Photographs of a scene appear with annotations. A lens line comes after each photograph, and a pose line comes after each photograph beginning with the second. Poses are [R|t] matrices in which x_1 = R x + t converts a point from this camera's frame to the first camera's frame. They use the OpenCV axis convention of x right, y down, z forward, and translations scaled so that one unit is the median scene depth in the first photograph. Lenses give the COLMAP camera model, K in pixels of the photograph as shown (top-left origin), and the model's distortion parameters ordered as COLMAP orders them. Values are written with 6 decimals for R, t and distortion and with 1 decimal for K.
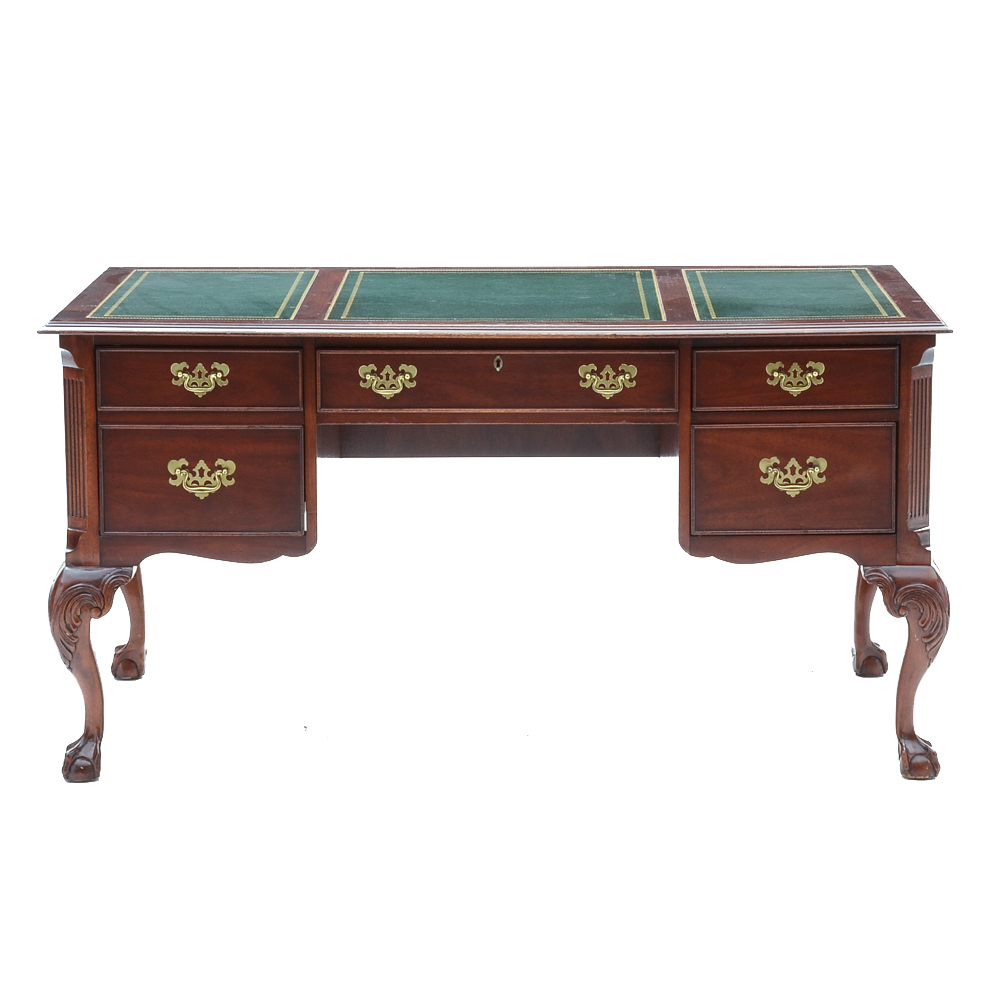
lens RADIAL K [[3323.4, 0, 500.0], [0, 3323.4, 500.0], [0, 0, 1]] dist [0.160324, 1.557356]
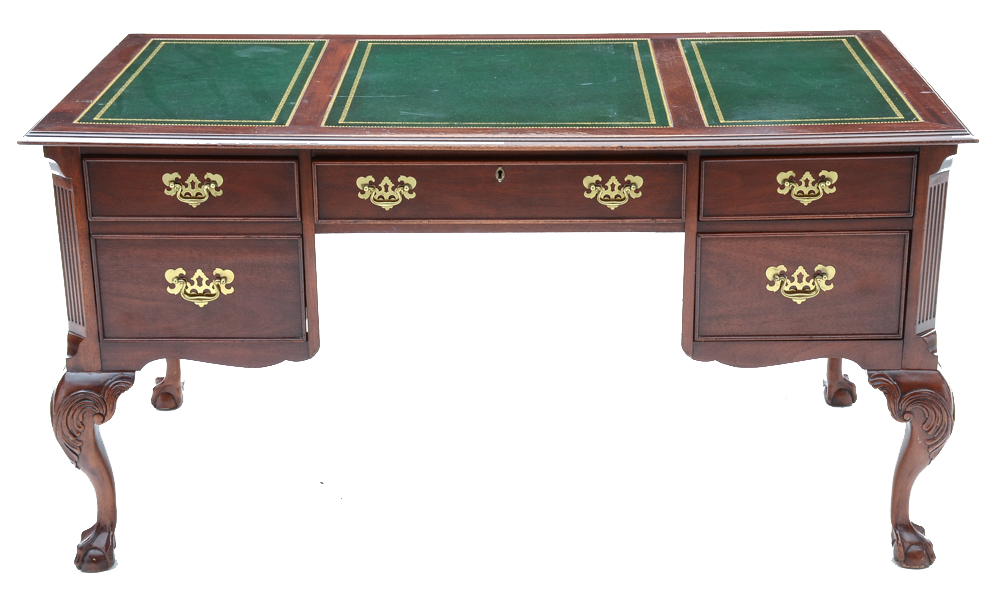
lens RADIAL K [[1730.4, 0, 500.0], [0, 1730.4, 302.5], [0, 0, 1]] dist [0.177672, 0.156969]
pose [[0.999983, -0.002547, -0.005241, 0.001986], [0.003447, 0.983749, 0.179517, -0.093949], [0.004699, -0.179532, 0.983741, 0.489971]]
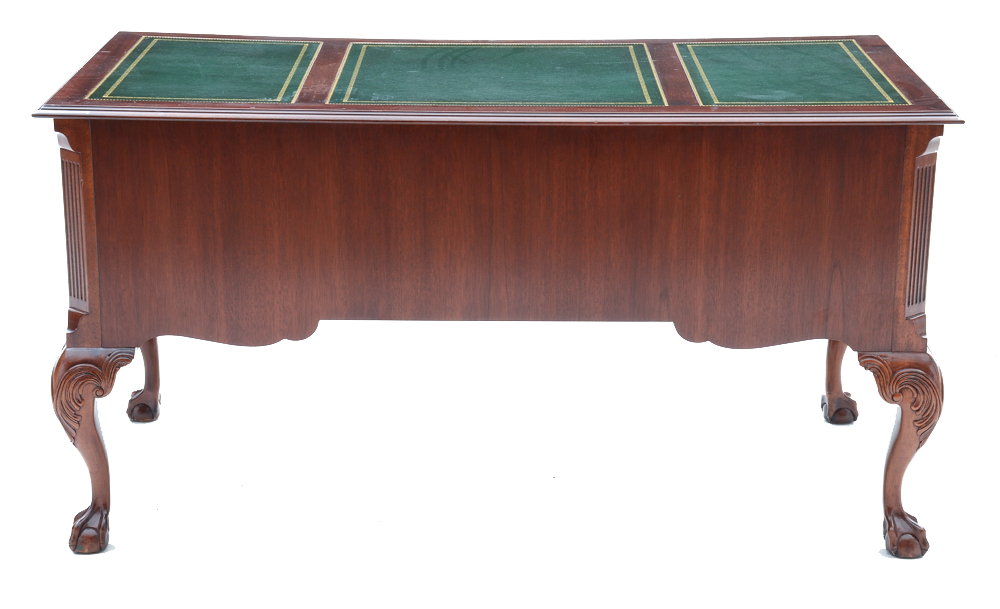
lens RADIAL K [[2134.8, 0, 488.5], [0, 2134.8, 347.6], [0, 0, 1]] dist [0.320917, 0.001152]
pose [[0.999954, 0.007670, 0.005682, -0.006942], [-0.008285, 0.993028, 0.117584, -0.057572], [-0.004741, -0.117626, 0.993047, 0.350907]]
